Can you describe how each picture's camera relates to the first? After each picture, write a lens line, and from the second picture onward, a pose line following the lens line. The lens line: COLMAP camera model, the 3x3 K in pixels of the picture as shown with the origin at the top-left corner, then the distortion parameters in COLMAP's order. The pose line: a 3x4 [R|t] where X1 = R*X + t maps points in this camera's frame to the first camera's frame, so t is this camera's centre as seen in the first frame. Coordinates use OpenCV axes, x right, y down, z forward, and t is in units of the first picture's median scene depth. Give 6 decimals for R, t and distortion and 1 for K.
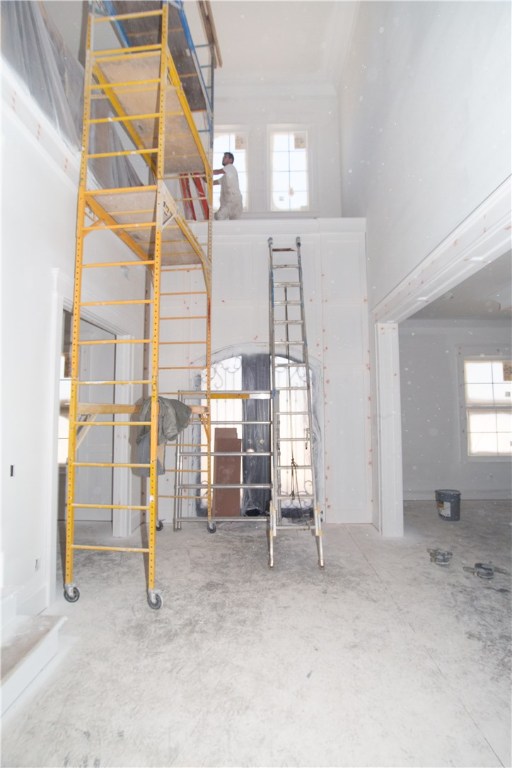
lens RADIAL K [[374.8, 0, 253.4], [0, 374.8, 387.7], [0, 0, 1]] dist [-0.049513, 0.014973]
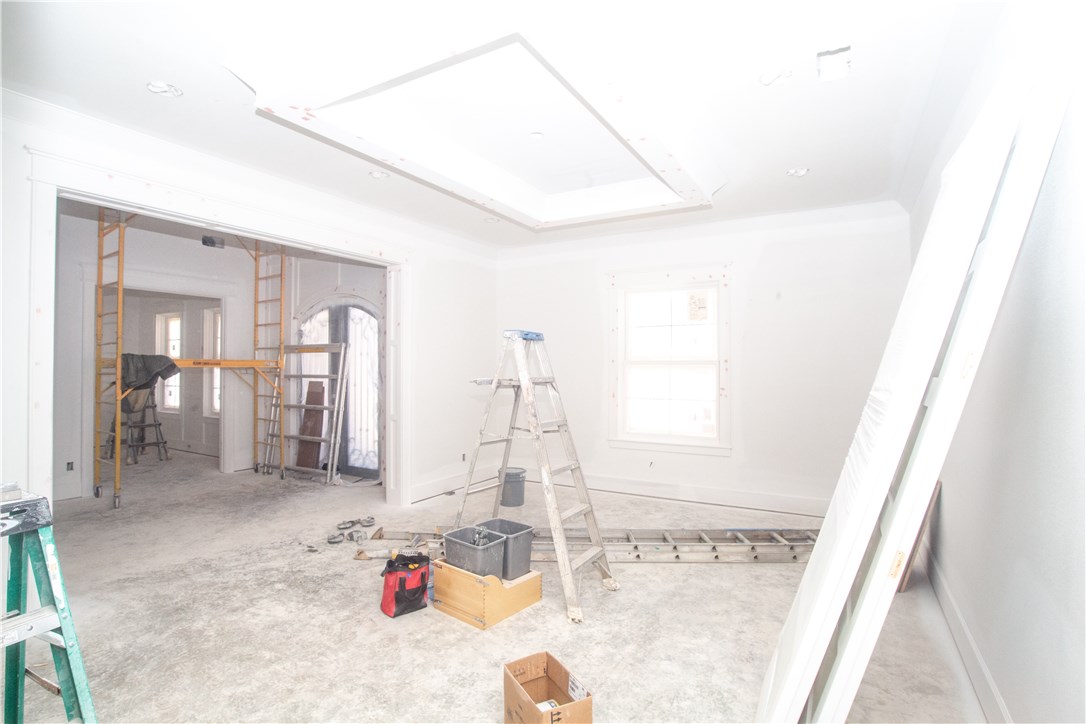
lens RADIAL K [[529.9, 0, 535.9], [0, 529.9, 359.9], [0, 0, 1]] dist [-0.049513, 0.014973]
pose [[0.876696, 0.000307, -0.481045, 1.352087], [0.024707, 0.998651, 0.045666, 0.000077], [0.480410, -0.051921, 0.875506, 0.065801]]
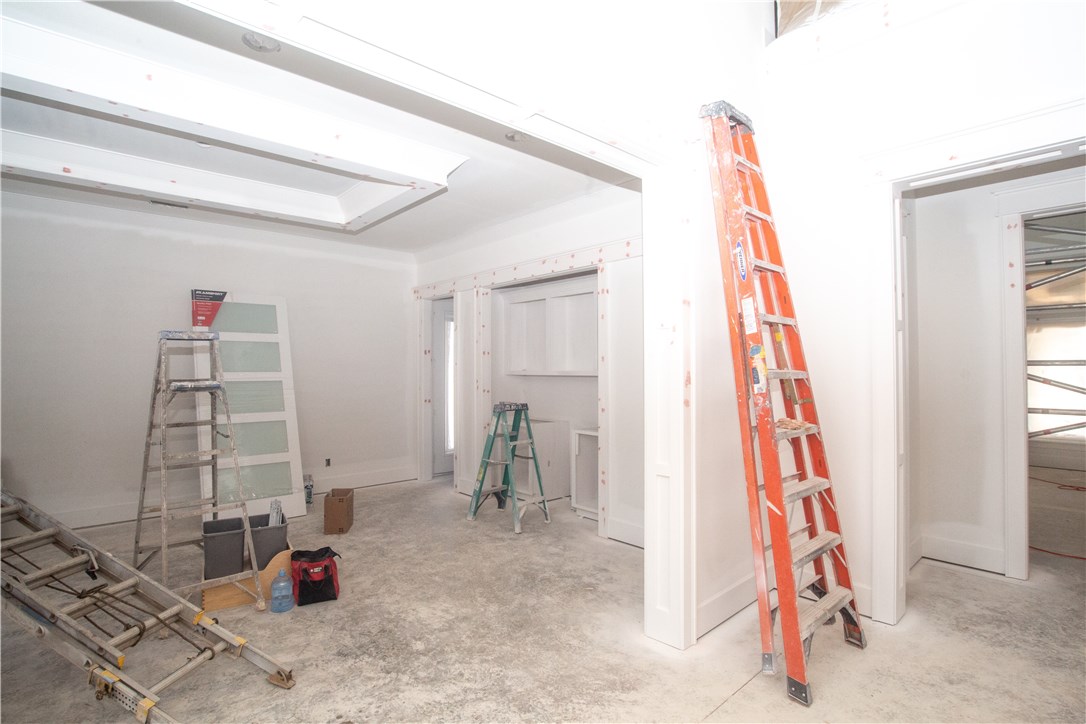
lens RADIAL K [[529.9, 0, 539.6], [0, 529.9, 363.0], [0, 0, 1]] dist [-0.049513, 0.014973]
pose [[-0.693181, 0.009604, 0.720699, -0.008632], [-0.047610, 0.997117, -0.059079, 0.063146], [-0.719189, -0.075265, -0.690726, 0.962057]]
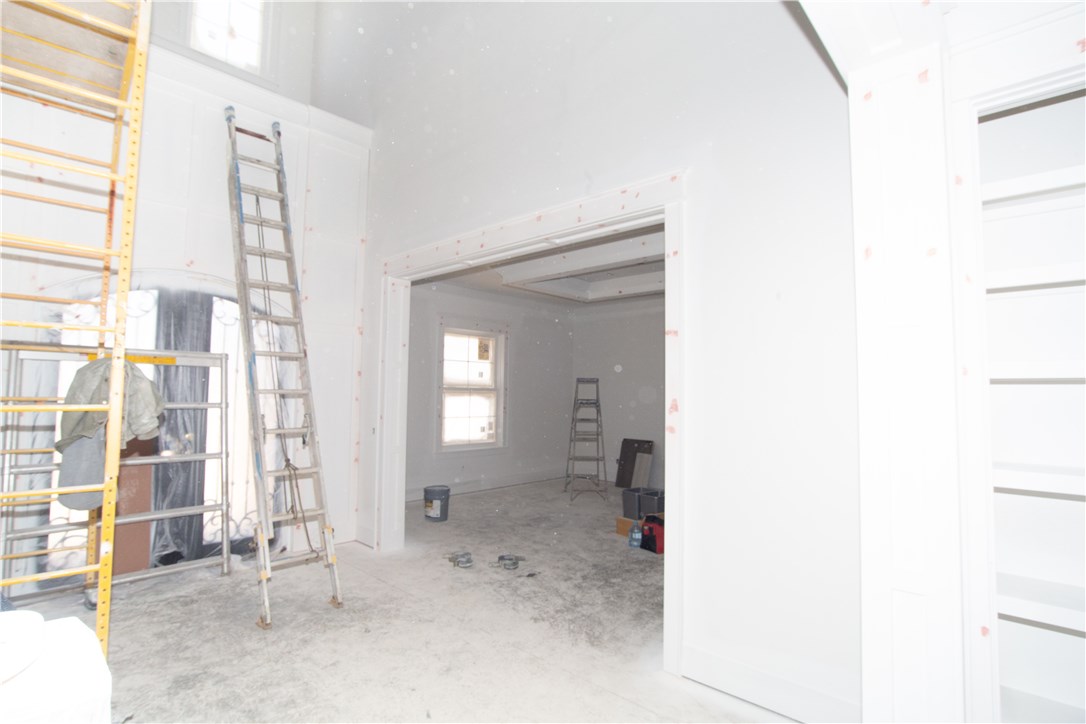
lens RADIAL K [[529.9, 0, 546.1], [0, 529.9, 360.7], [0, 0, 1]] dist [-0.049513, 0.014973]
pose [[0.656455, 0.060956, 0.751898, -0.289257], [-0.067144, 0.997495, -0.022245, 0.002401], [-0.751371, -0.035882, 0.658904, 0.032906]]
